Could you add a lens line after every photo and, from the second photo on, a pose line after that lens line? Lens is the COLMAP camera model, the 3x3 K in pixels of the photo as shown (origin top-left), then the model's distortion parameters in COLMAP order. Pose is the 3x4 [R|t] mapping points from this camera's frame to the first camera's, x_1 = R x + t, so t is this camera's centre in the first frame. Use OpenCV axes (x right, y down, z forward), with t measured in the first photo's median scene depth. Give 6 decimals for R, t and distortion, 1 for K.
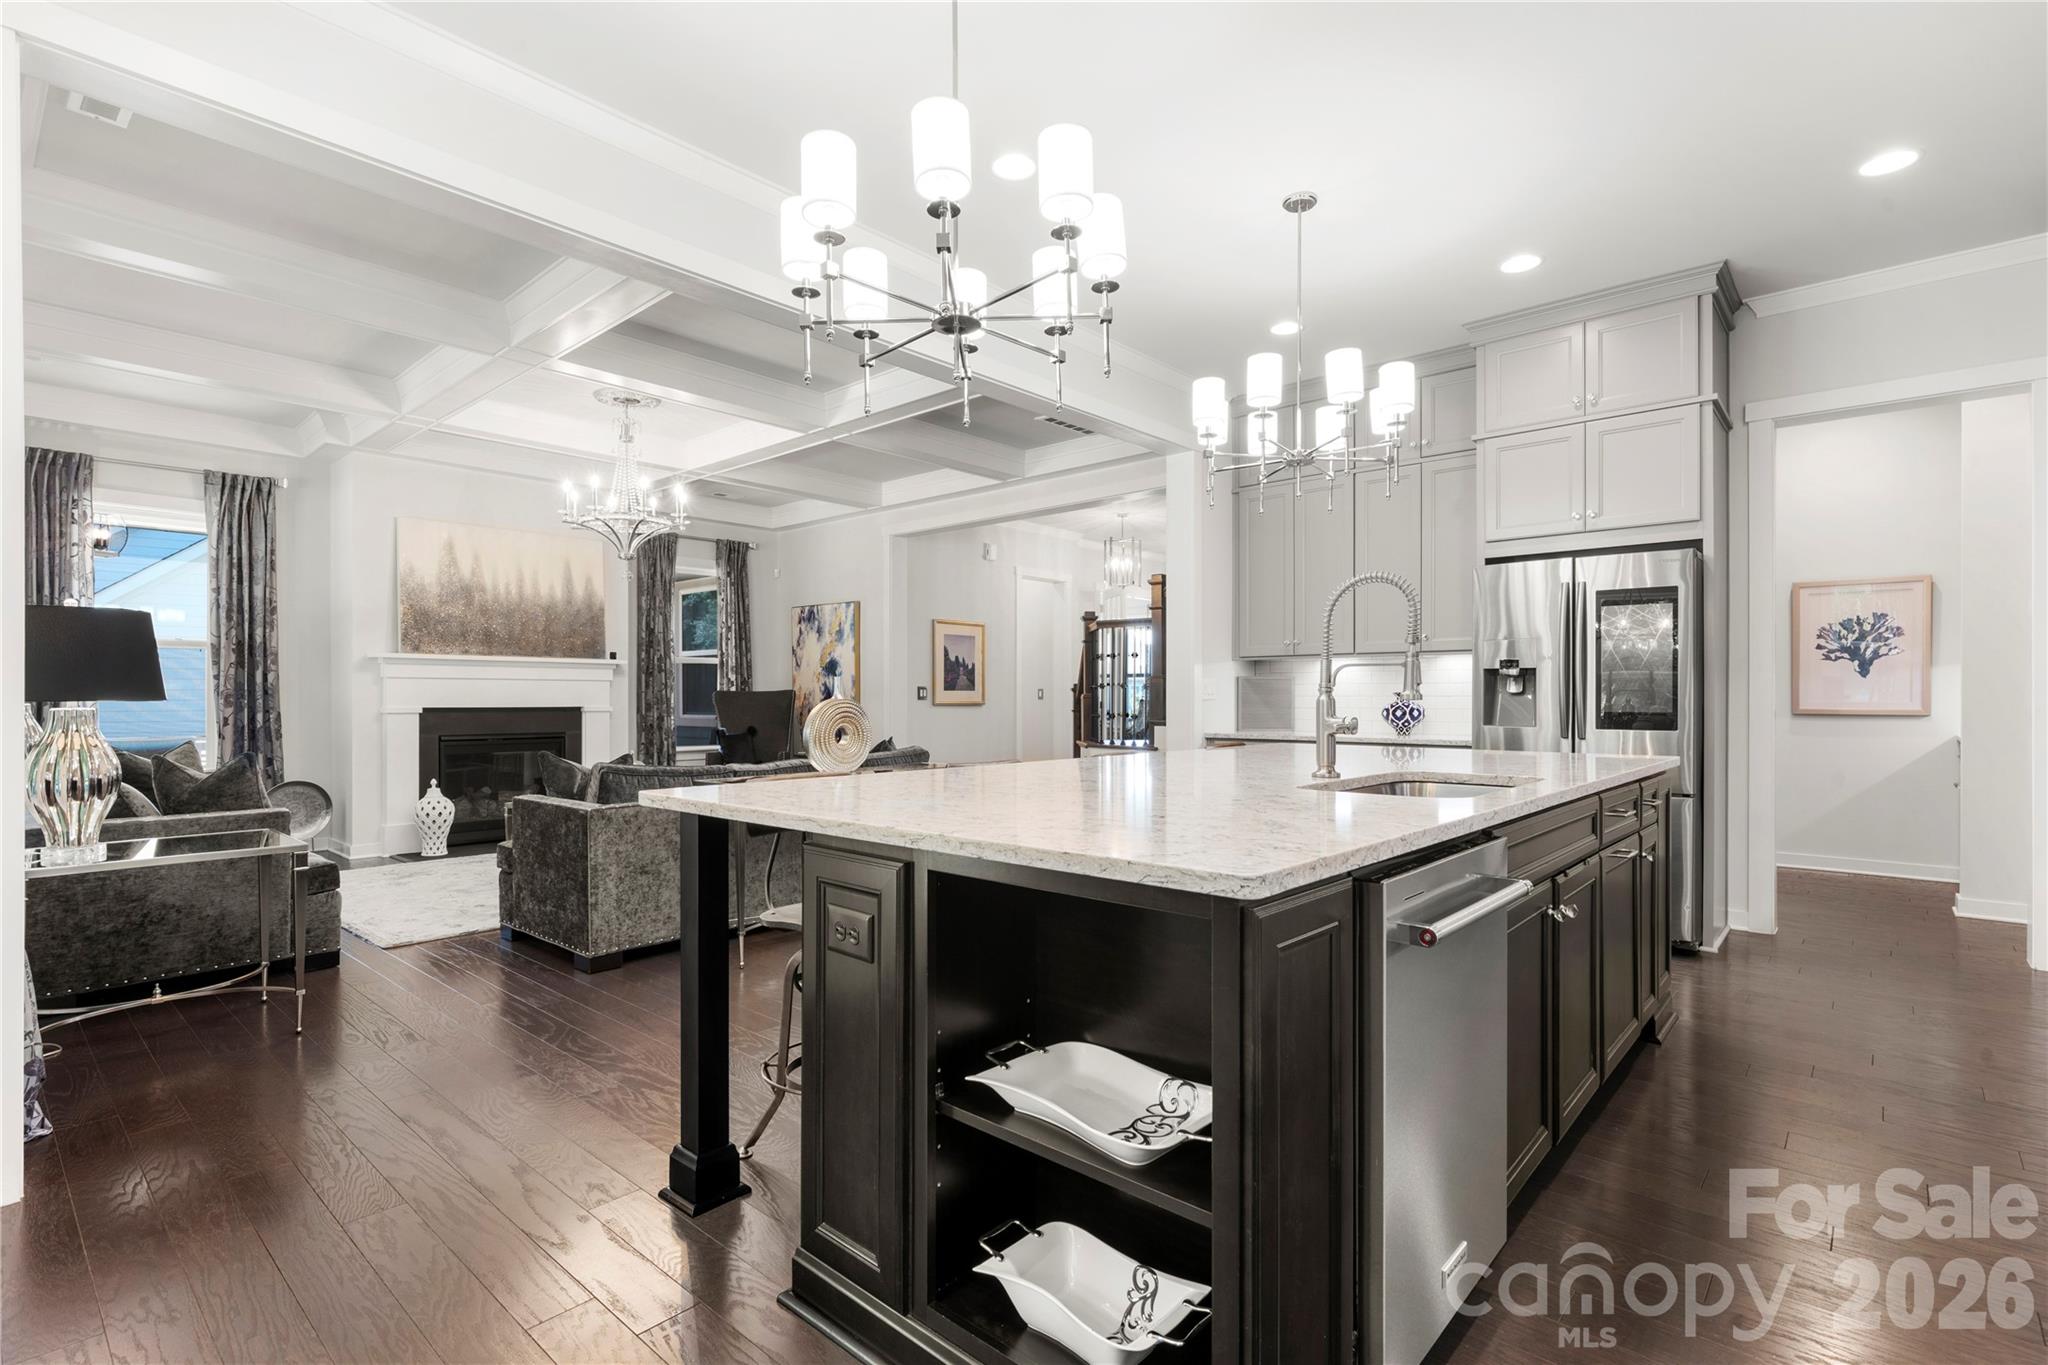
lens RADIAL K [[959.5, 0, 1010.1], [0, 959.5, 696.2], [0, 0, 1]] dist [-0.000235, 0.000284]
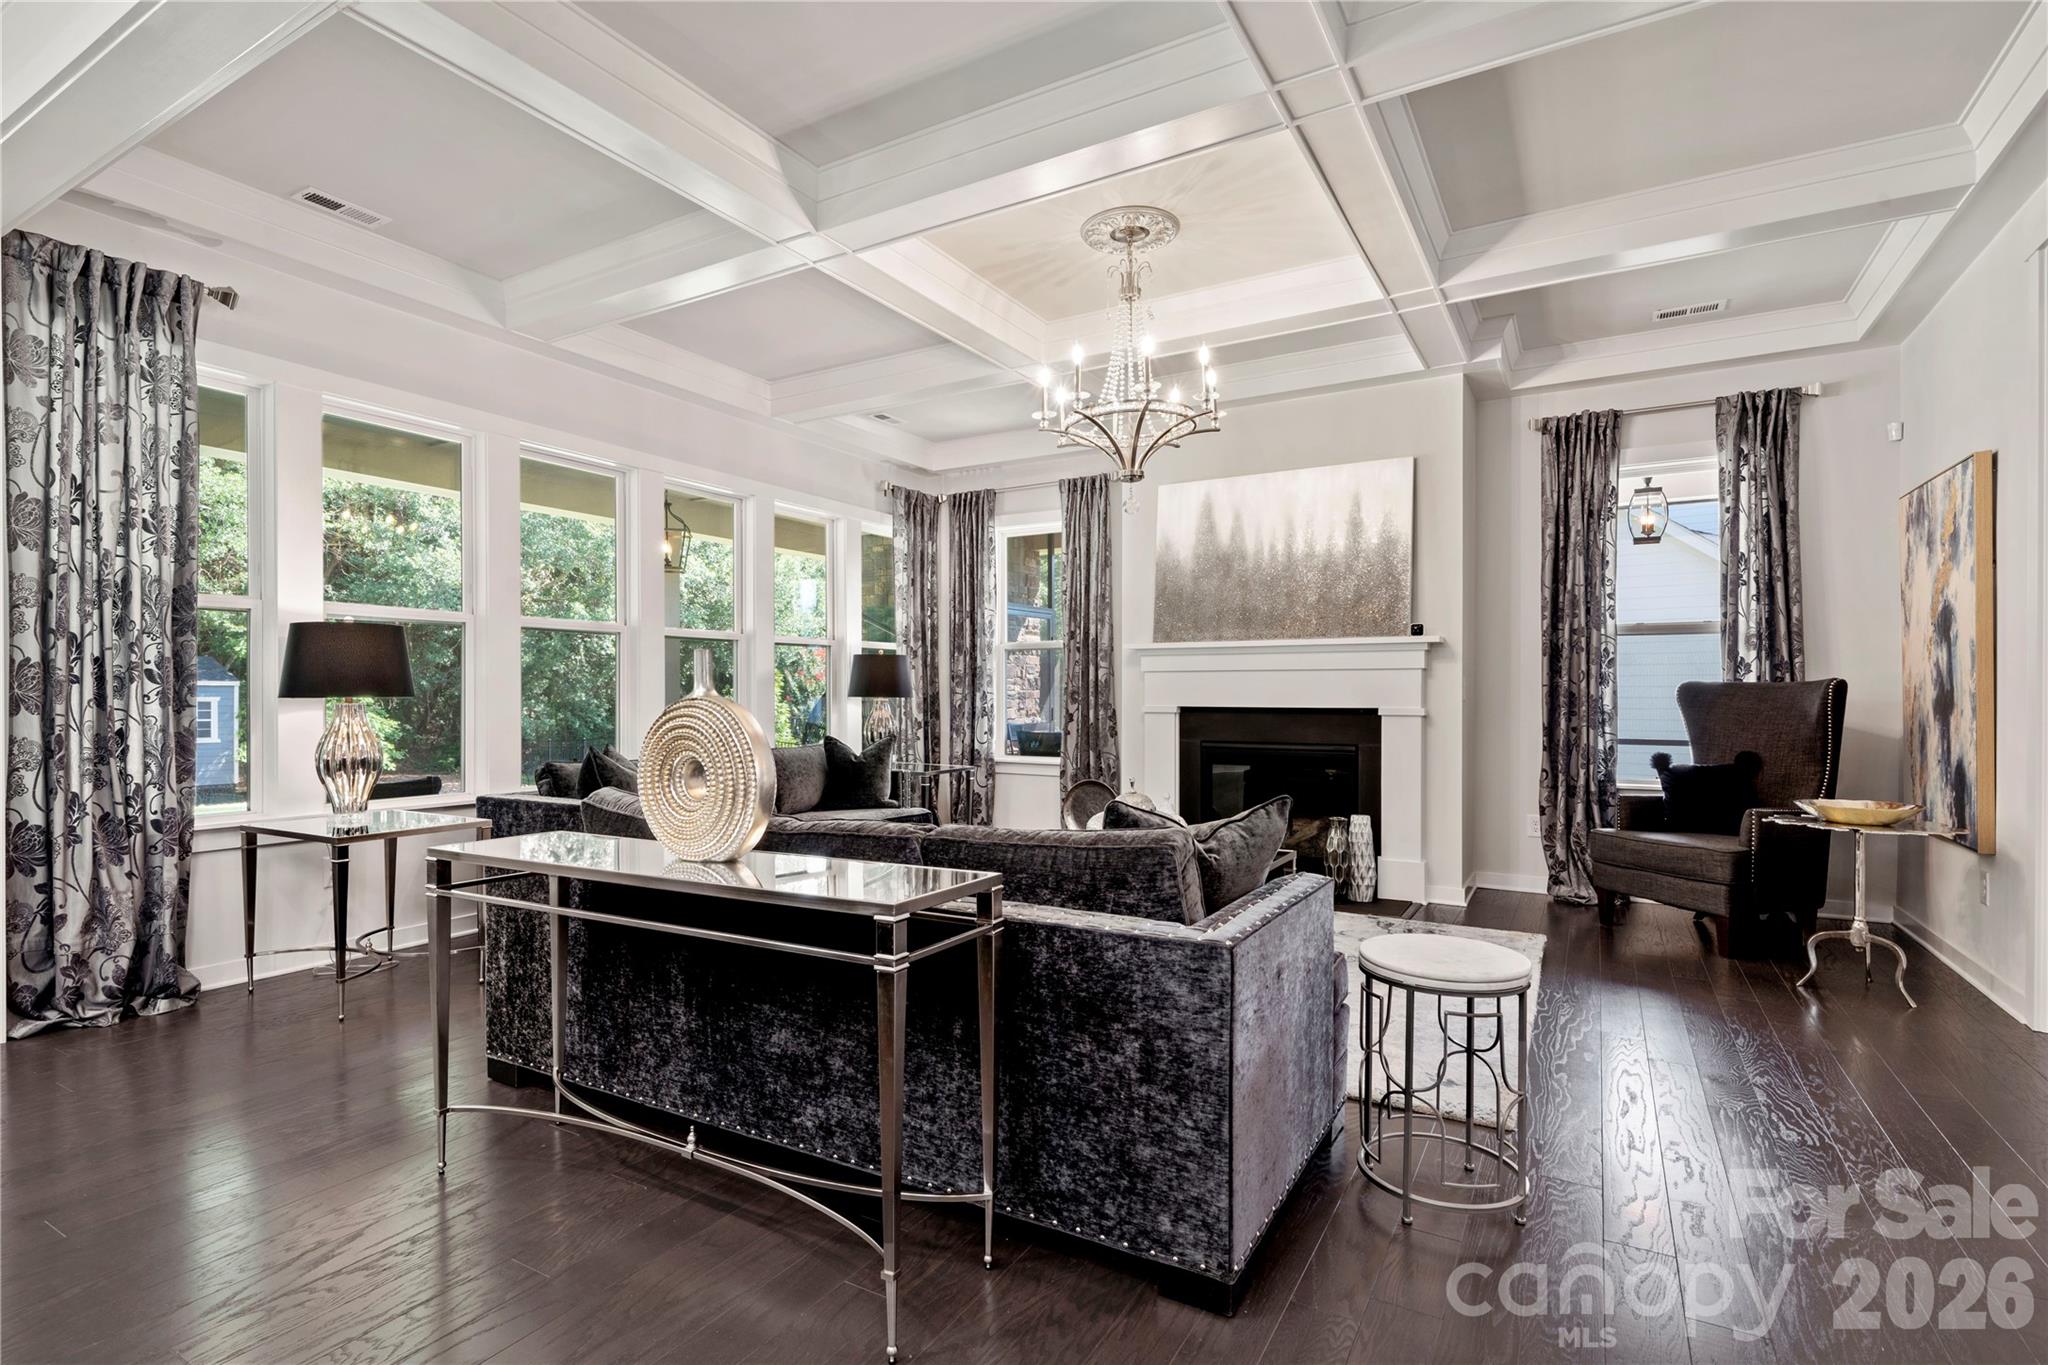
lens RADIAL K [[996.7, 0, 1000.7], [0, 996.7, 681.4], [0, 0, 1]] dist [-0.002648, -0.000518]
pose [[0.194114, -0.010566, -0.980922, 0.221249], [0.003412, 0.999943, -0.010096, -0.001950], [0.980973, -0.001387, 0.194139, 0.693936]]
